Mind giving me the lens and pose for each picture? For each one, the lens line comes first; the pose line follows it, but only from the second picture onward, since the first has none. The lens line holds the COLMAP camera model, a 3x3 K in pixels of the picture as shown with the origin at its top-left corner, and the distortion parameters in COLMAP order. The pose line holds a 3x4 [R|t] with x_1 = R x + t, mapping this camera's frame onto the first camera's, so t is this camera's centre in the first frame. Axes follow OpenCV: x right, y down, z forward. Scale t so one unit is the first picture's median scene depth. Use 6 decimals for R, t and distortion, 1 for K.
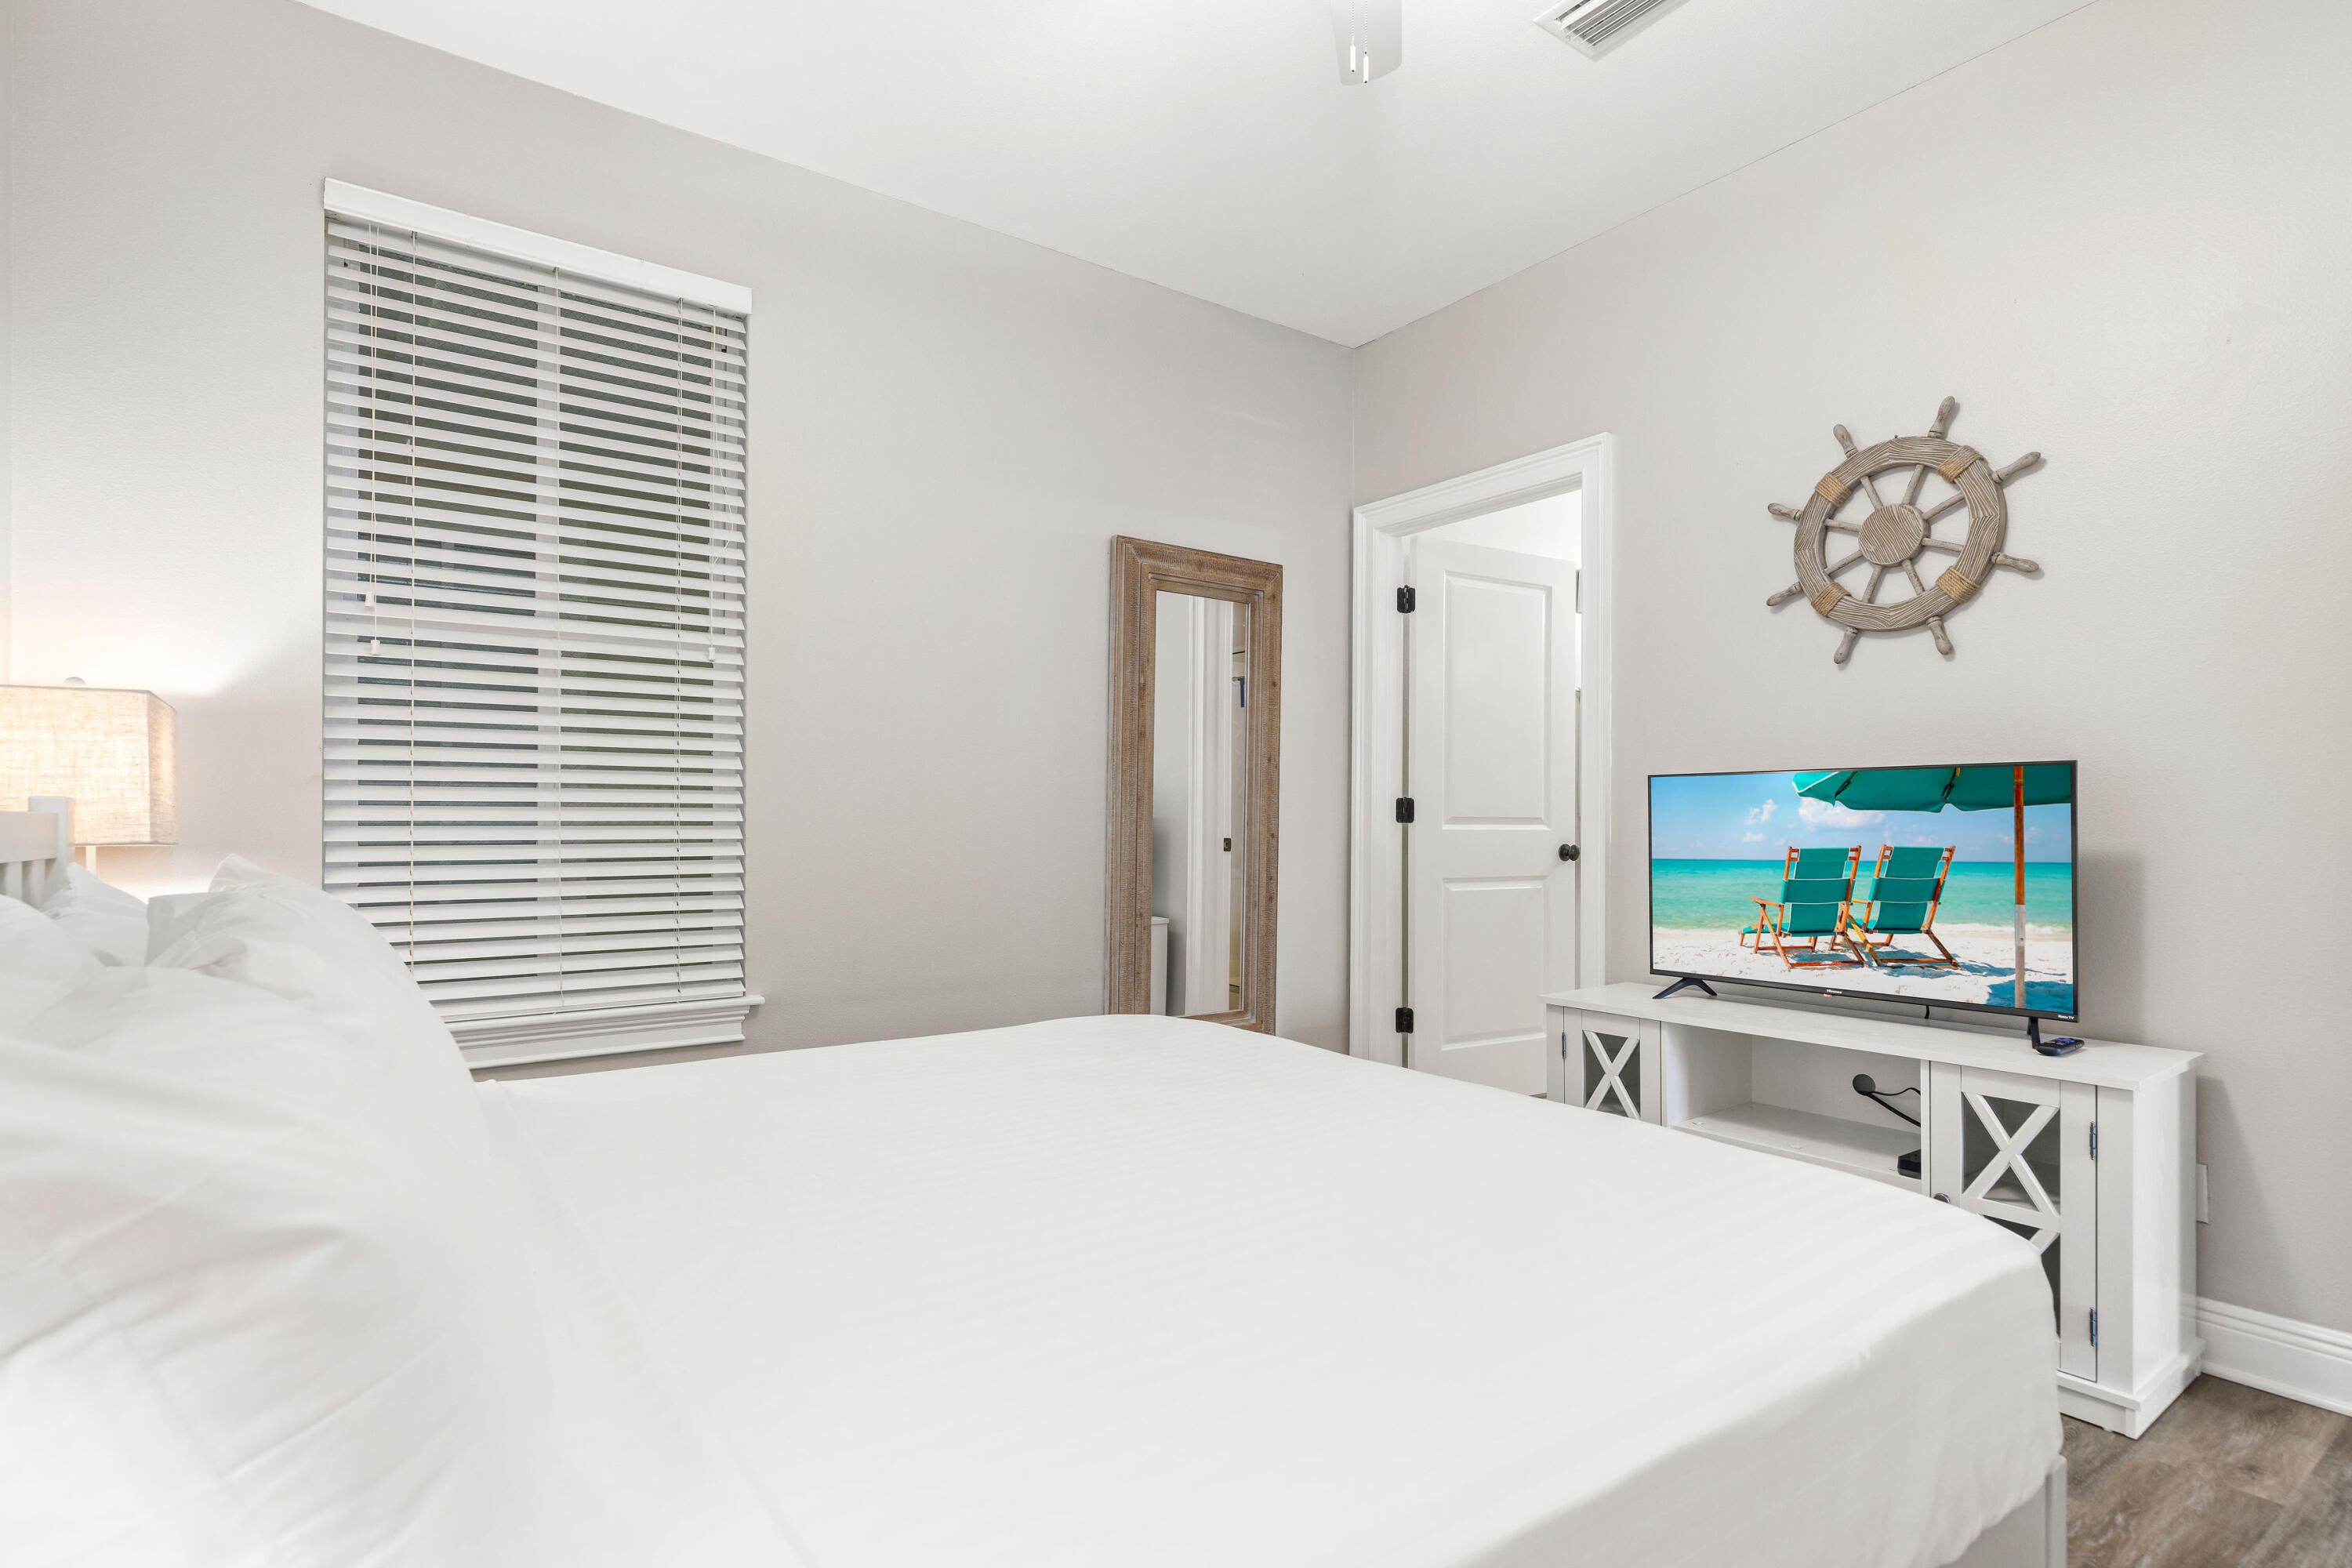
lens RADIAL K [[1191.6, 0, 1183.6], [0, 1191.6, 789.2], [0, 0, 1]] dist [0.003737, 0.000900]
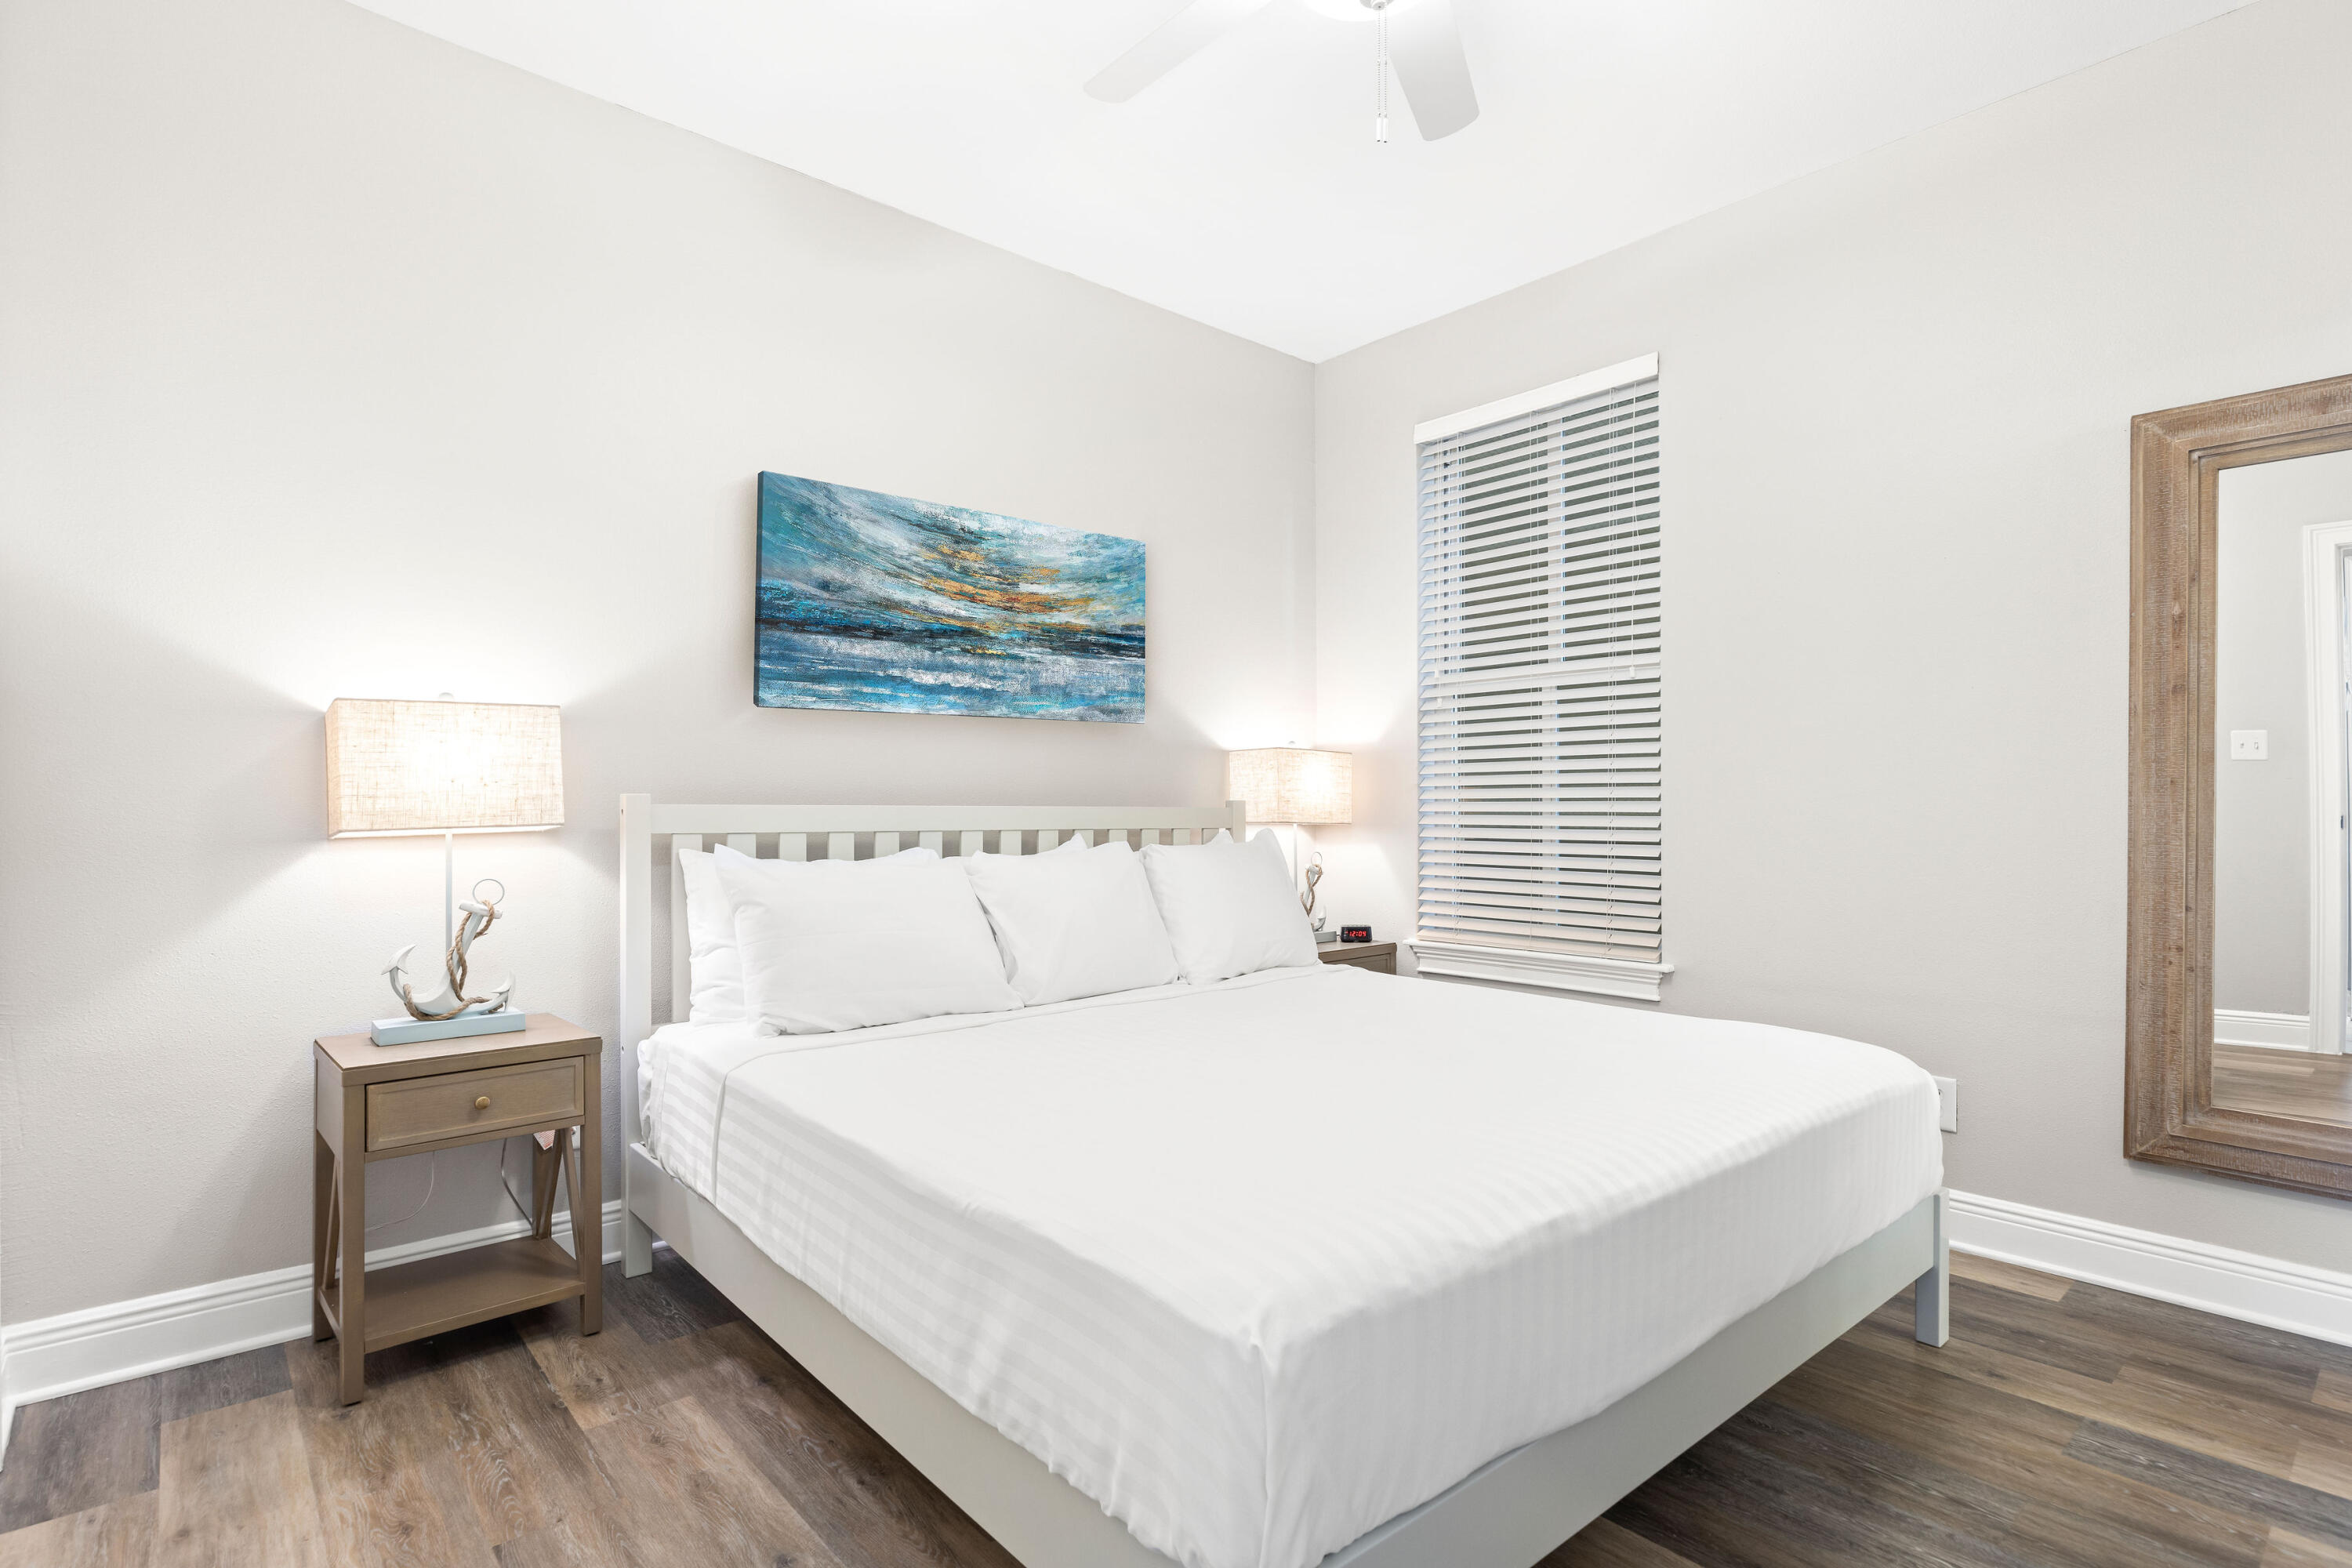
lens RADIAL K [[1191.6, 0, 1194.5], [0, 1191.6, 791.2], [0, 0, 1]] dist [0.003737, 0.000900]
pose [[0.083469, -0.019238, -0.996325, 0.749501], [0.020914, 0.999627, -0.017550, 0.017267], [0.996291, -0.019372, 0.083840, 0.452973]]
